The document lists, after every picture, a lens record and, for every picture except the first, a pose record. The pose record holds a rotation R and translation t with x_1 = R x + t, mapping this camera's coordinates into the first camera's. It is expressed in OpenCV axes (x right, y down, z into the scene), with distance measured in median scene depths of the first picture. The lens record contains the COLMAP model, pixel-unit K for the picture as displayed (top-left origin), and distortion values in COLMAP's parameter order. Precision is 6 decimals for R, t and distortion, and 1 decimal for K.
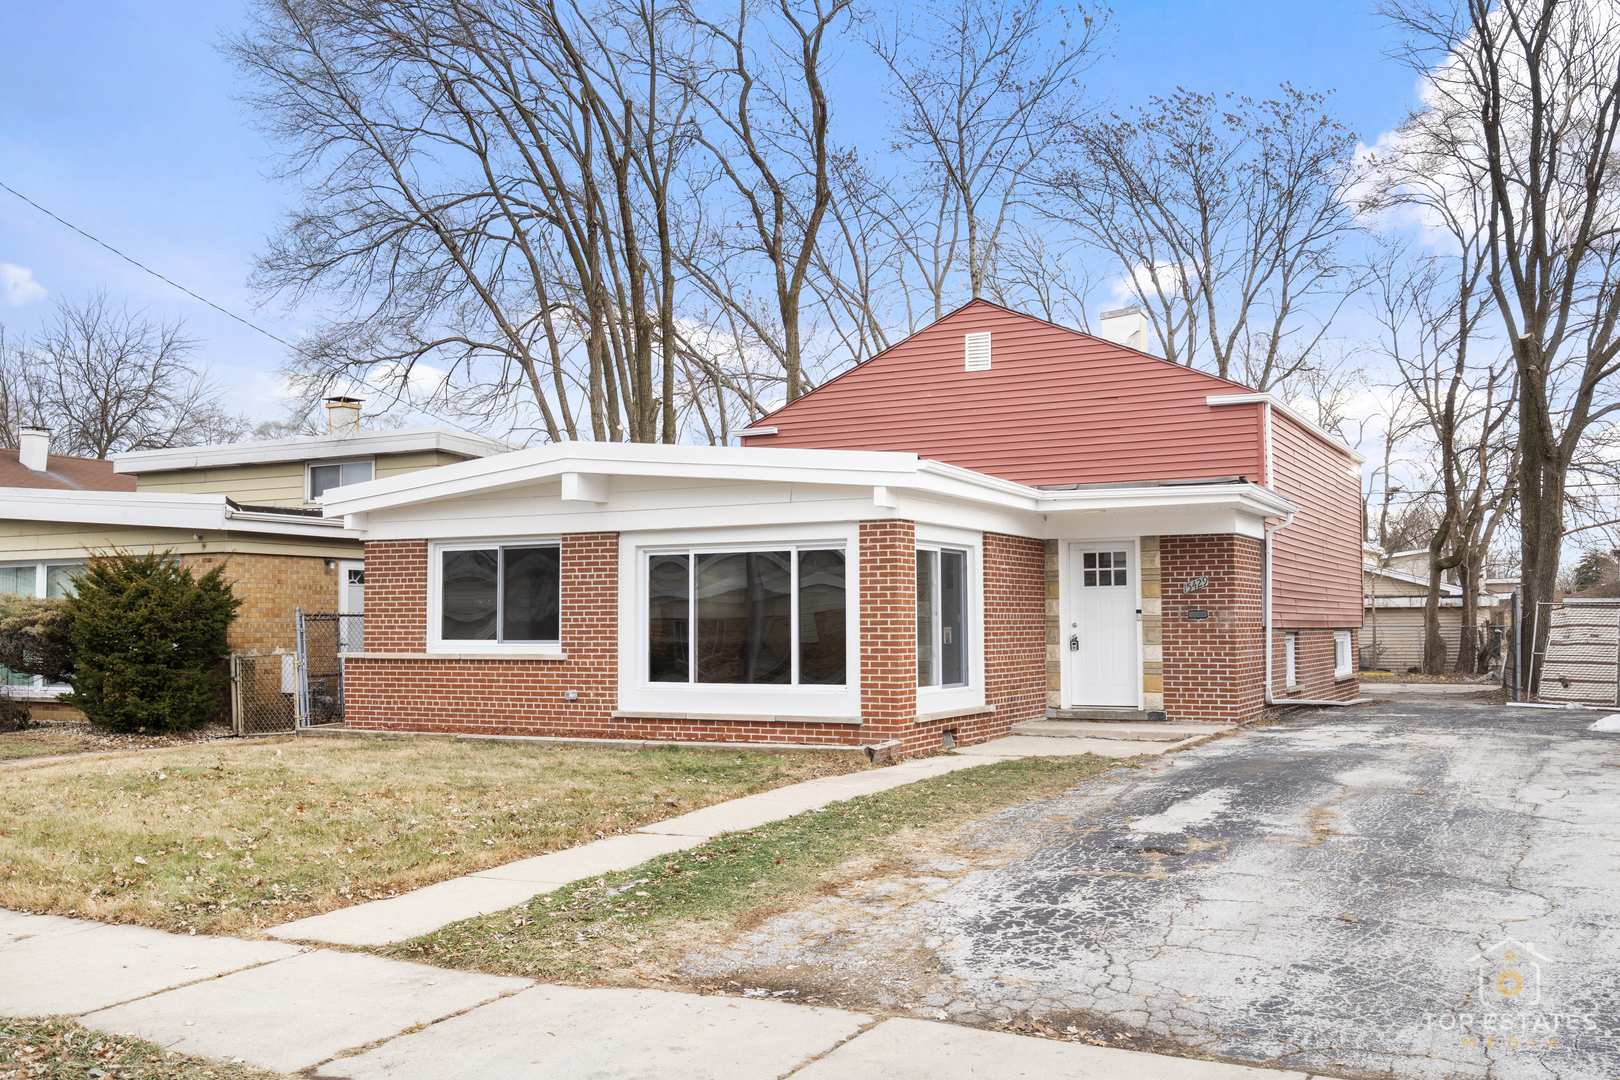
lens RADIAL K [[1489.1, 0, 810.0], [0, 1489.1, 540.0], [0, 0, 1]] dist [-0.003120, -0.004283]
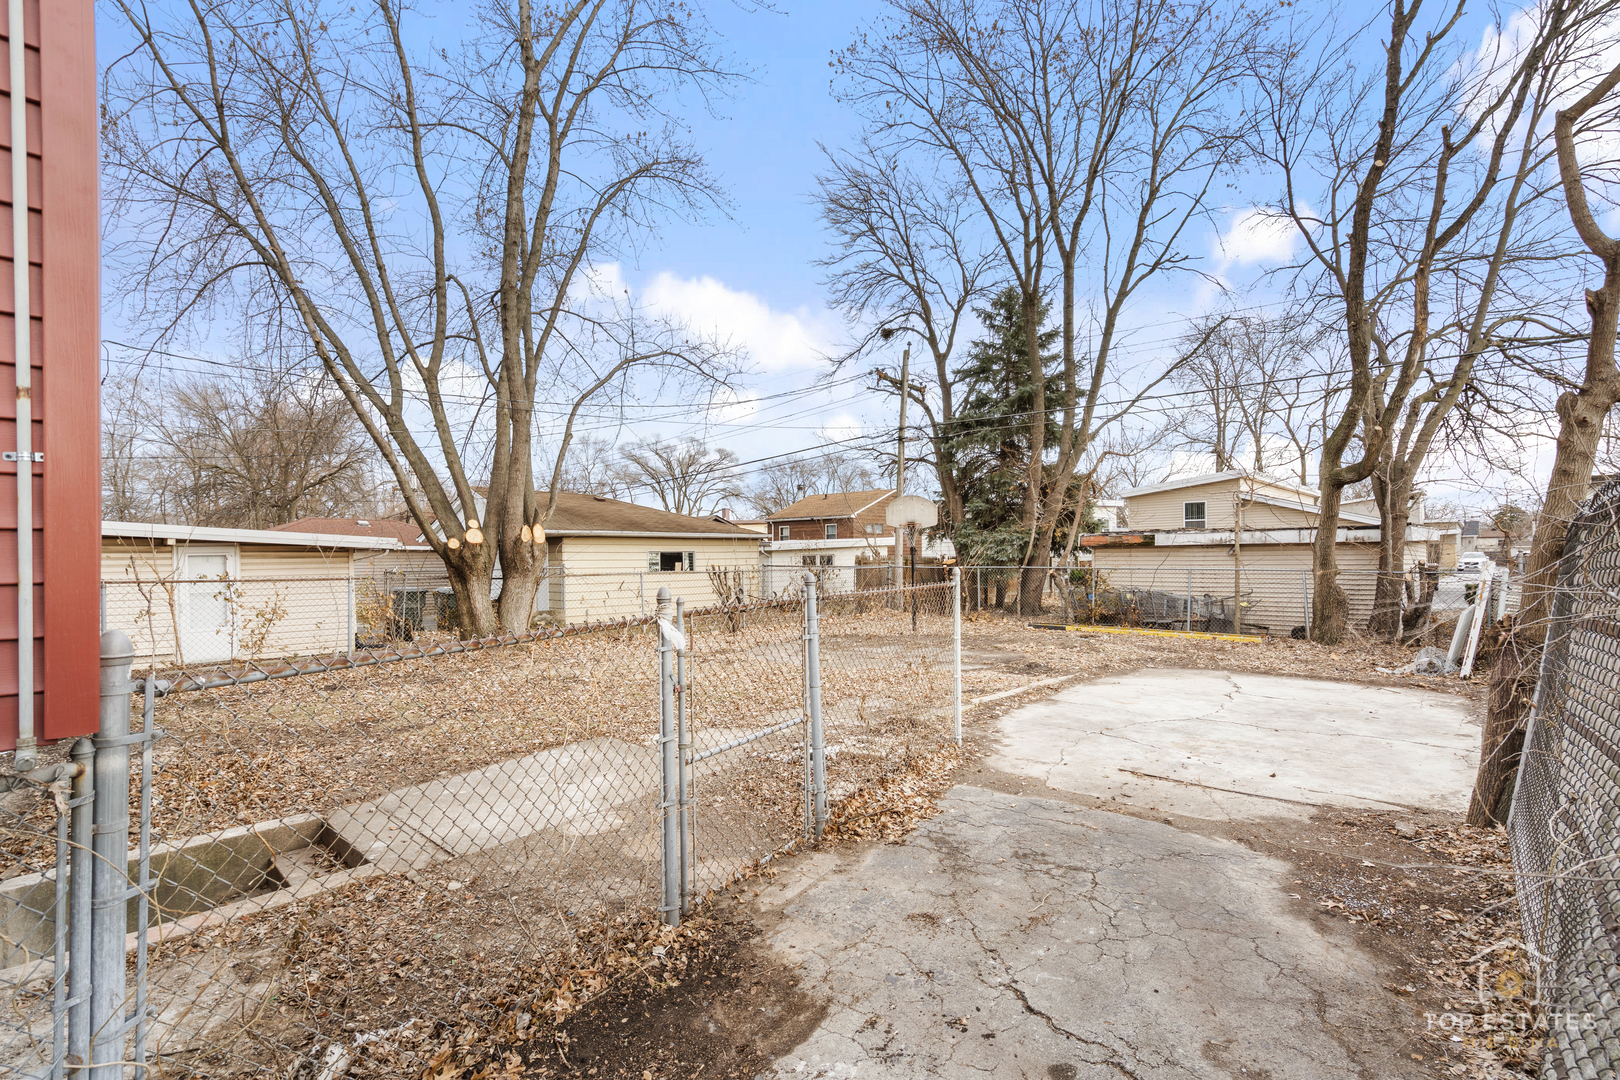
lens RADIAL K [[732.9, 0, 844.9], [0, 732.9, 558.5], [0, 0, 1]] dist [0.002466, 0.000638]
pose [[0.974605, -0.003346, -0.223905, 0.276028], [0.018518, 0.997668, 0.065696, 0.025684], [0.223163, -0.068174, 0.972394, 0.619584]]
